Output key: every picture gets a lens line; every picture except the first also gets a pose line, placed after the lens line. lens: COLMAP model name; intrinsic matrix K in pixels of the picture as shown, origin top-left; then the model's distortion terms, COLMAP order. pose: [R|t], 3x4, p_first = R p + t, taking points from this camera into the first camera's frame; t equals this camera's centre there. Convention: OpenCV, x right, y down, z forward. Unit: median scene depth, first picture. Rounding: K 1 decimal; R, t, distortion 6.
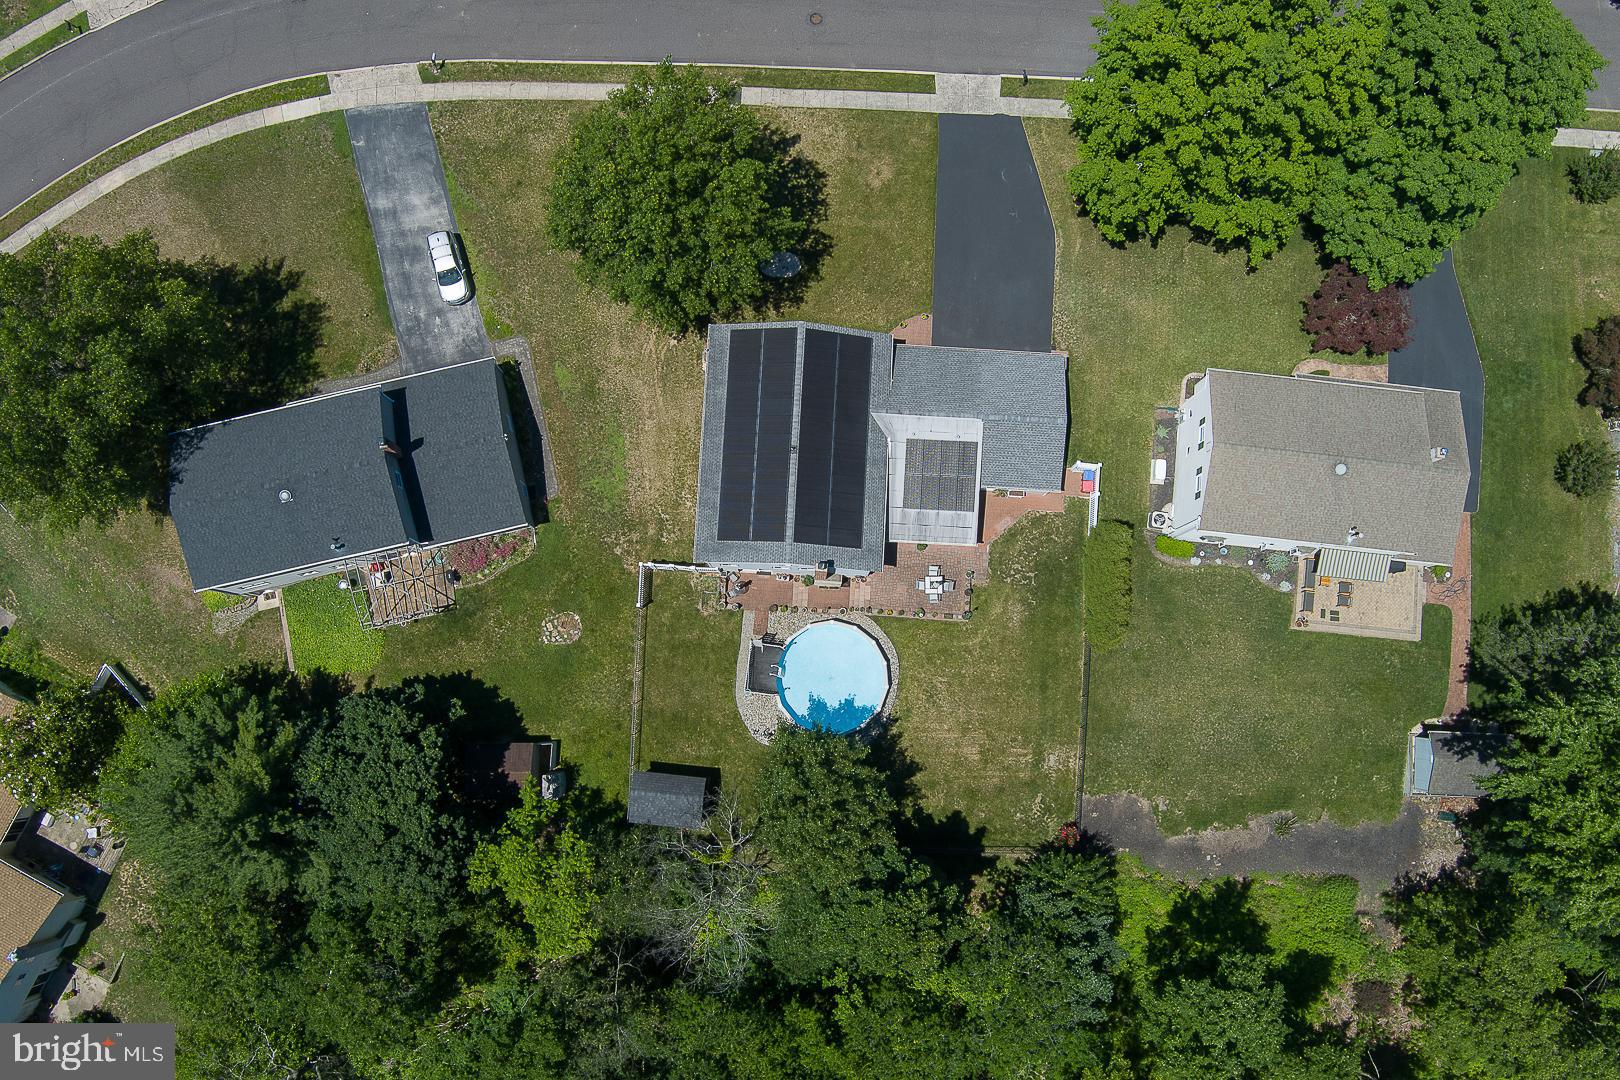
lens RADIAL K [[1331.5, 0, 799.3], [0, 1331.5, 531.3], [0, 0, 1]] dist [-0.097573, 0.049559]
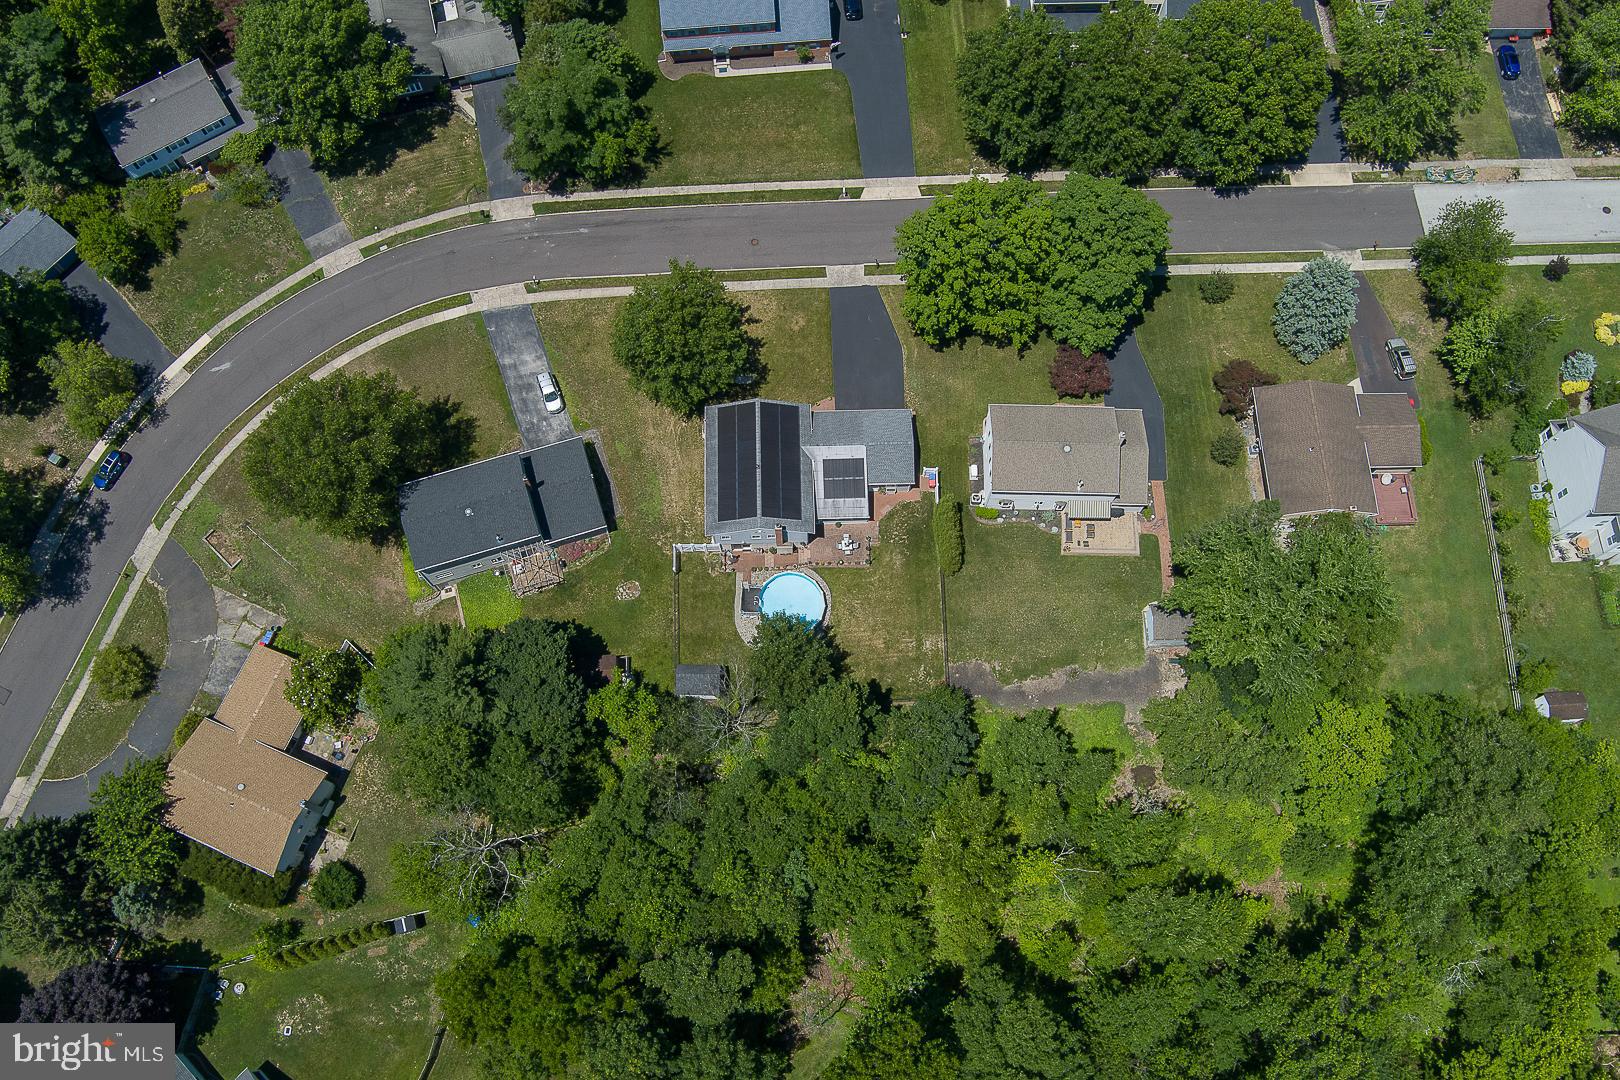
lens RADIAL K [[1331.5, 0, 785.1], [0, 1331.5, 528.1], [0, 0, 1]] dist [-0.097573, 0.049559]
pose [[0.997049, -0.075871, 0.011689, 0.004170], [0.076605, 0.973497, -0.215490, 0.376595], [0.004970, 0.215749, 0.976436, -0.658225]]
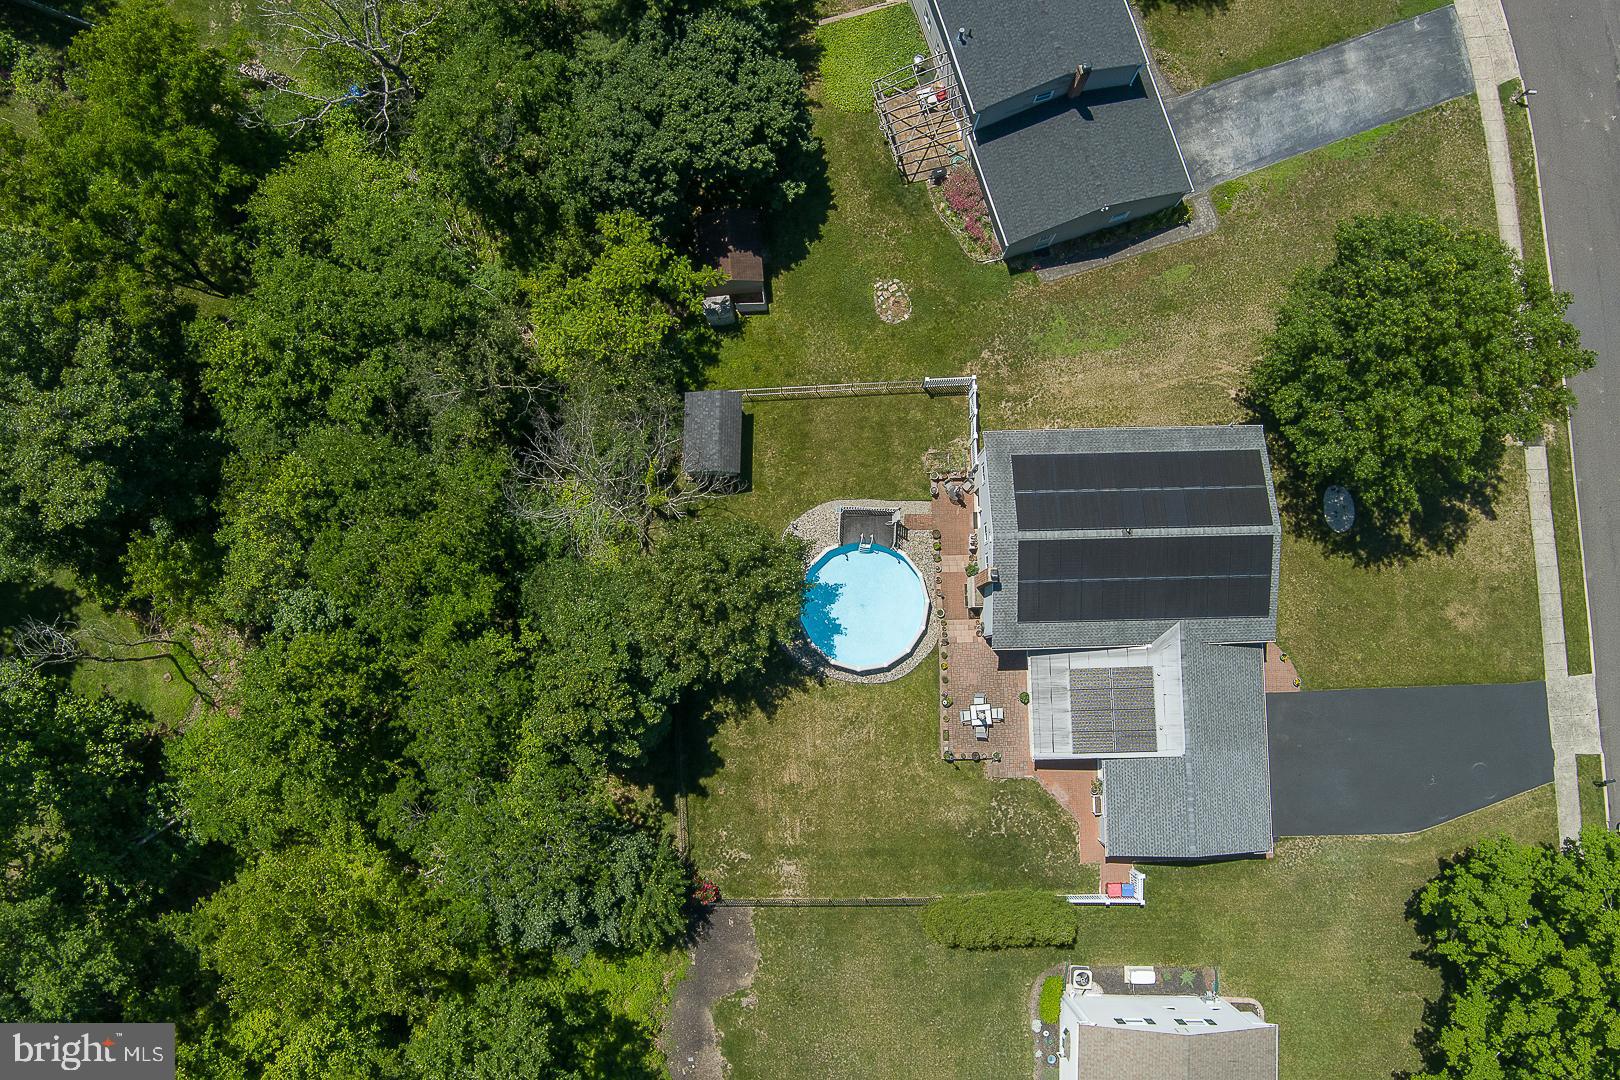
lens RADIAL K [[1331.5, 0, 796.4], [0, 1331.5, 530.3], [0, 0, 1]] dist [-0.097573, 0.049559]
pose [[0.078807, 0.991052, -0.107727, 0.065259], [-0.986880, 0.092834, 0.132099, 0.033751], [0.140918, 0.095903, 0.985365, 0.126795]]
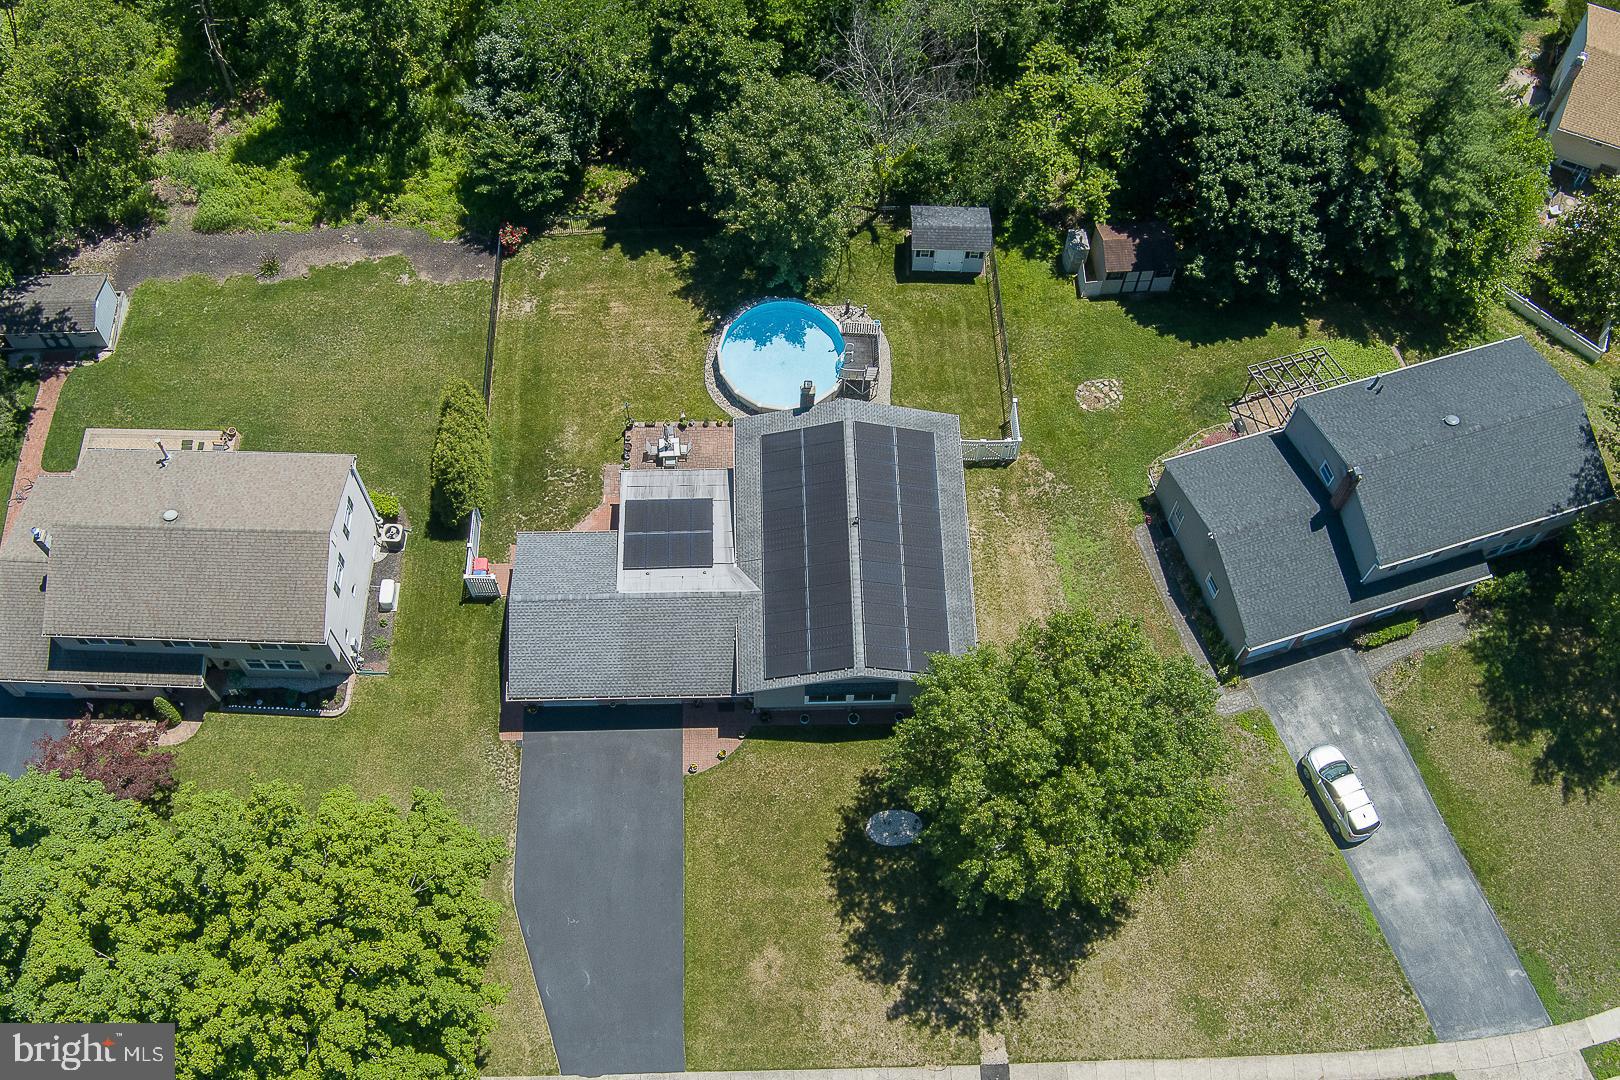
lens RADIAL K [[1684.7, 0, 804.6], [0, 1684.7, 545.0], [0, 0, 1]] dist [-0.079571, 0.000000]
pose [[-0.996388, 0.068003, -0.050850, 0.074071], [-0.084837, -0.822527, 0.562363, -0.608517], [-0.003583, 0.564646, 0.825326, 0.158479]]
